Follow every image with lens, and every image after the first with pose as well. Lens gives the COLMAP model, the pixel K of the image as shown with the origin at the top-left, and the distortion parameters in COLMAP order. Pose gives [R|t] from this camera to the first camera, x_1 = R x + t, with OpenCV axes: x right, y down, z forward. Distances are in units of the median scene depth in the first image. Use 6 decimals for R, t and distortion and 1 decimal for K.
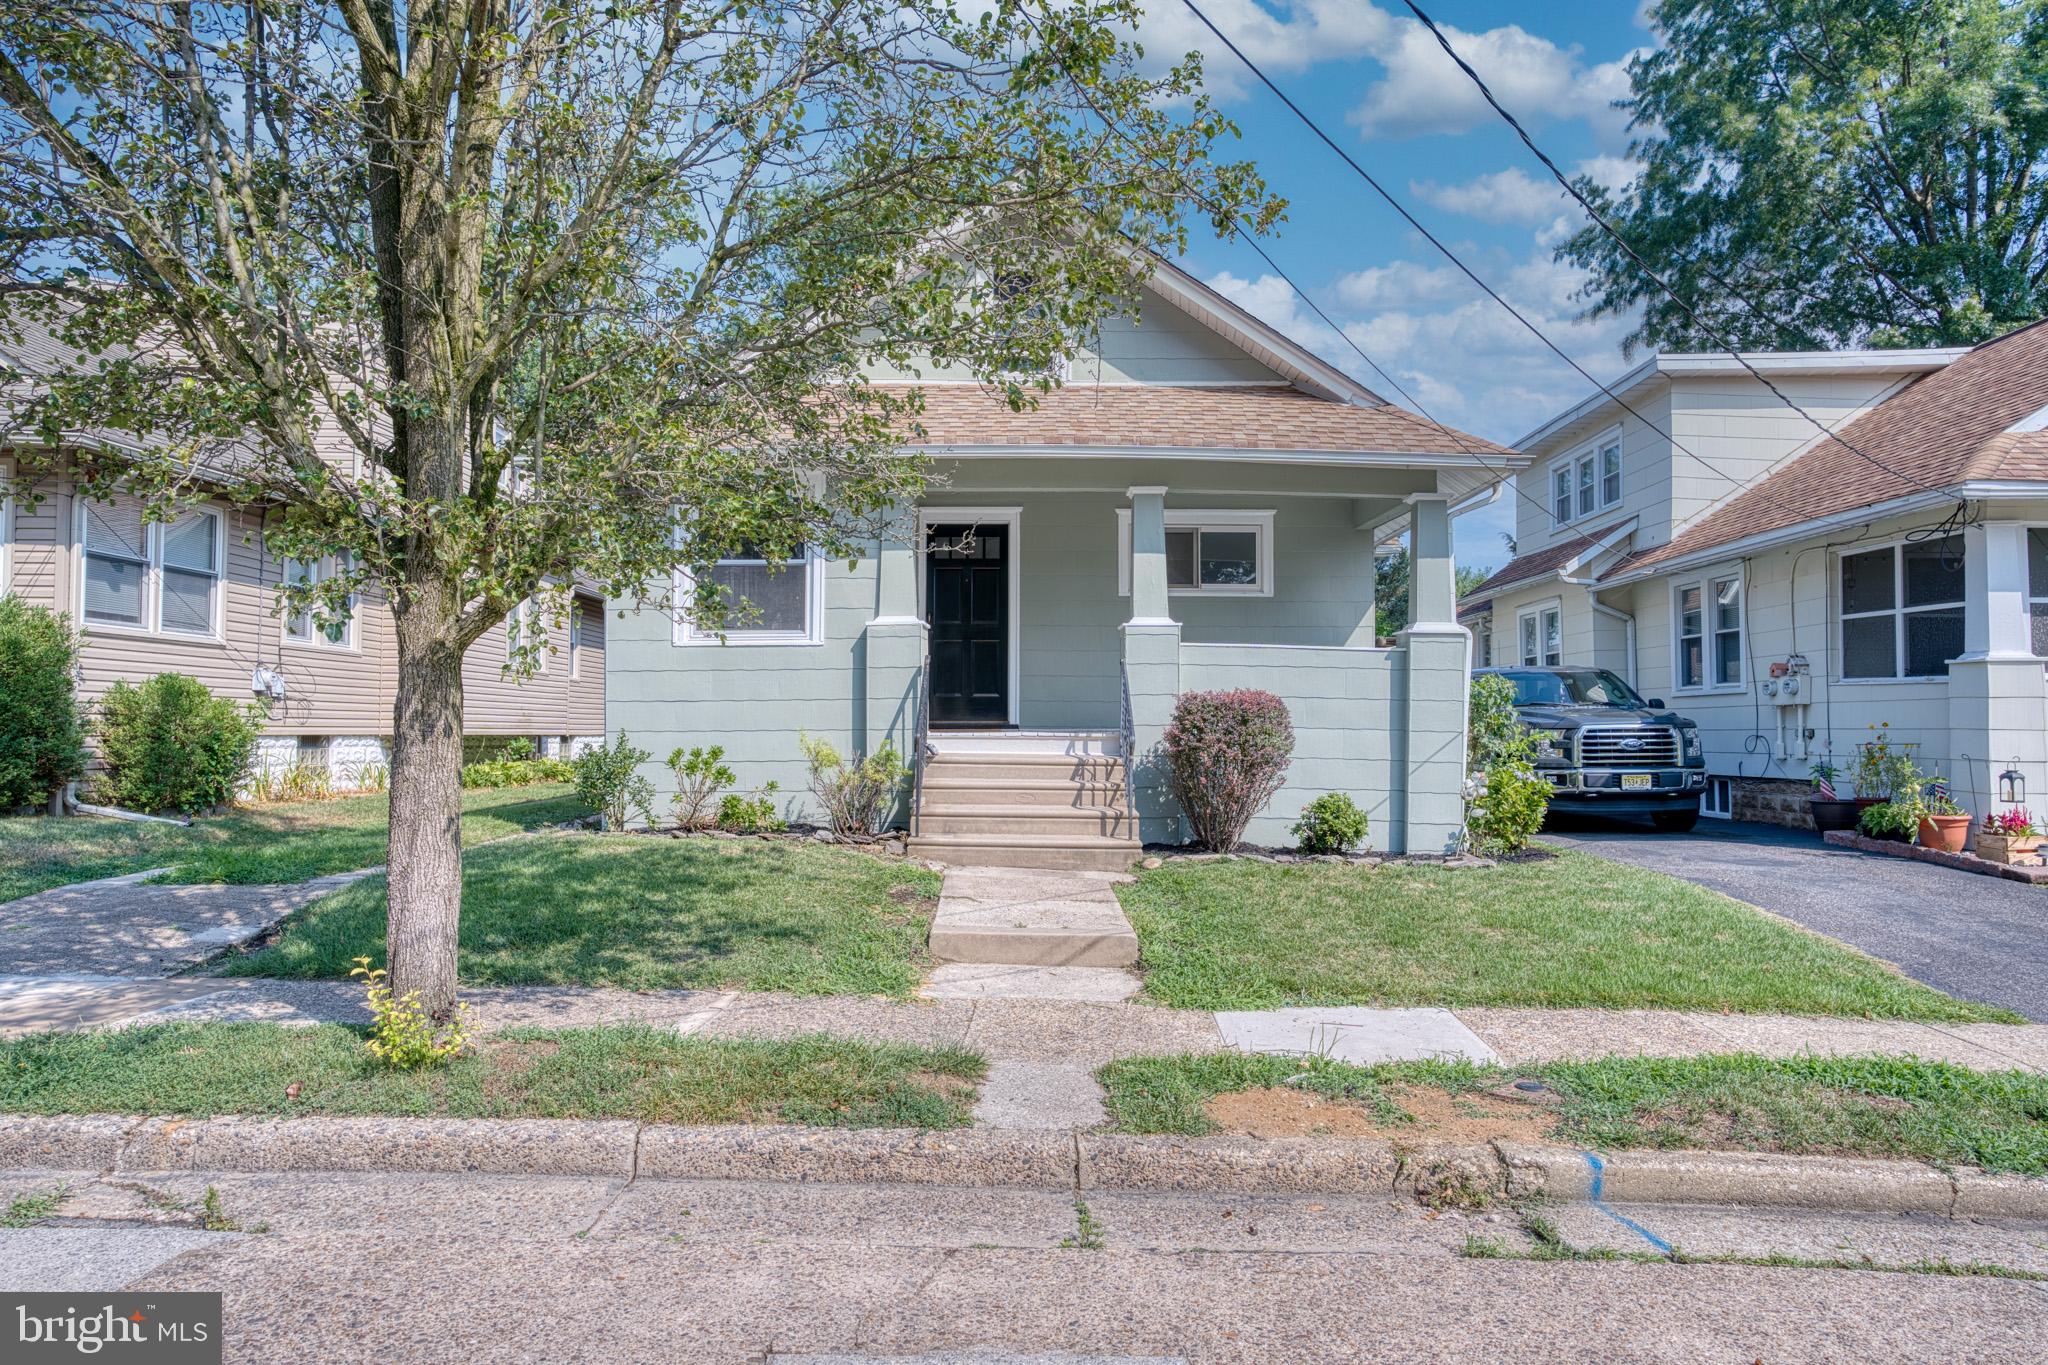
lens RADIAL K [[1337.0, 0, 1022.7], [0, 1337.0, 683.0], [0, 0, 1]] dist [0.014105, 0.001410]
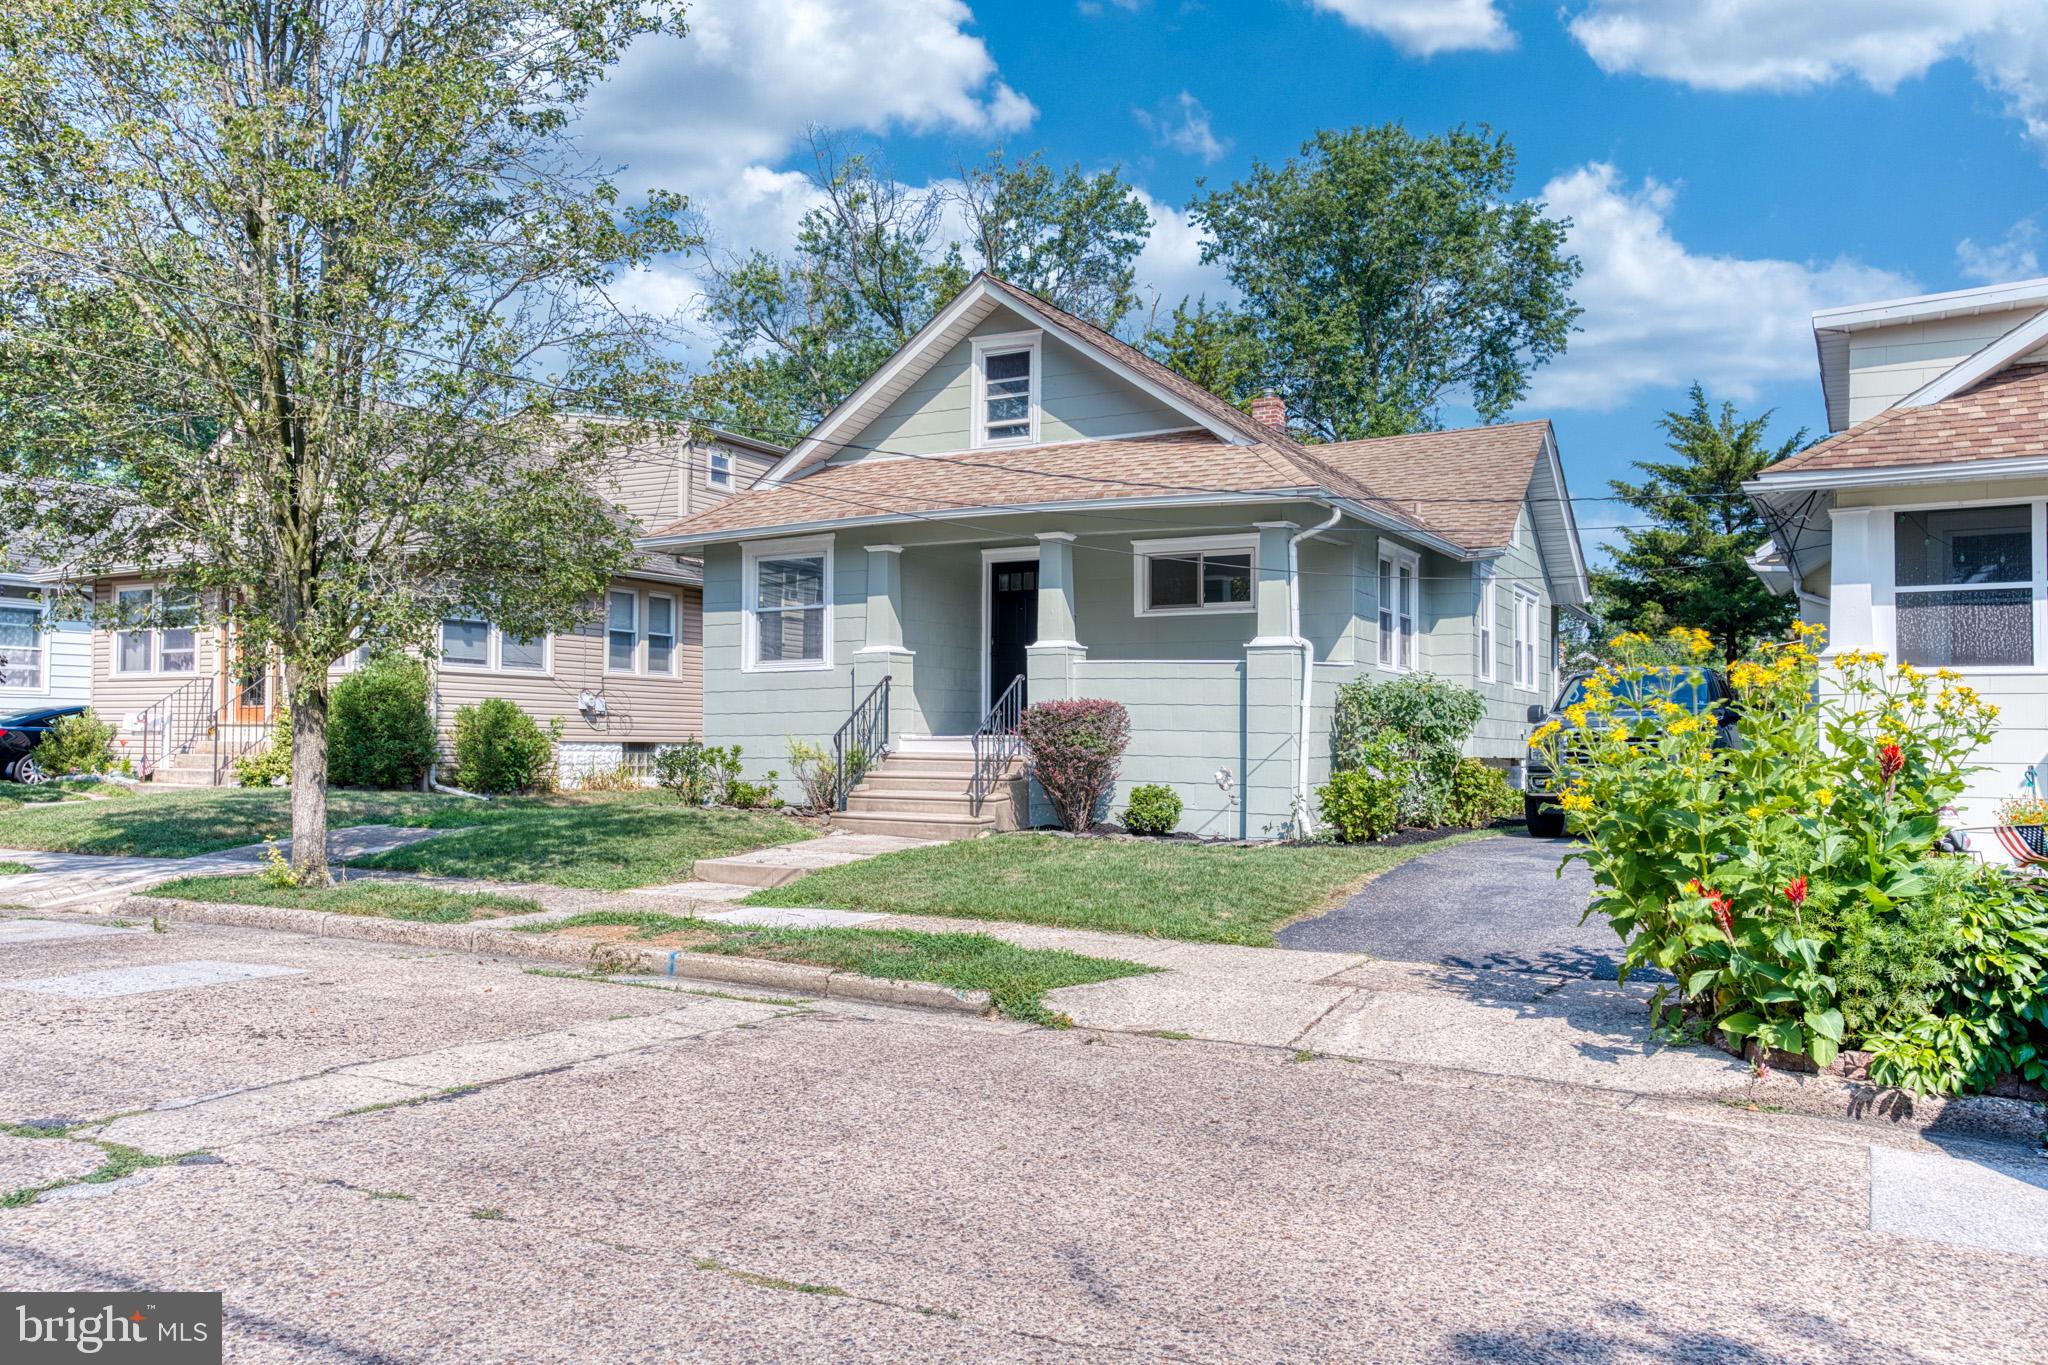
lens RADIAL K [[1600.1, 0, 1022.3], [0, 1600.1, 699.7], [0, 0, 1]] dist [0.037711, 0.012526]
pose [[0.878721, -0.015277, -0.477091, 0.751632], [0.017130, 0.999853, -0.000467, 0.004981], [0.477028, -0.007762, 0.878854, -0.286974]]
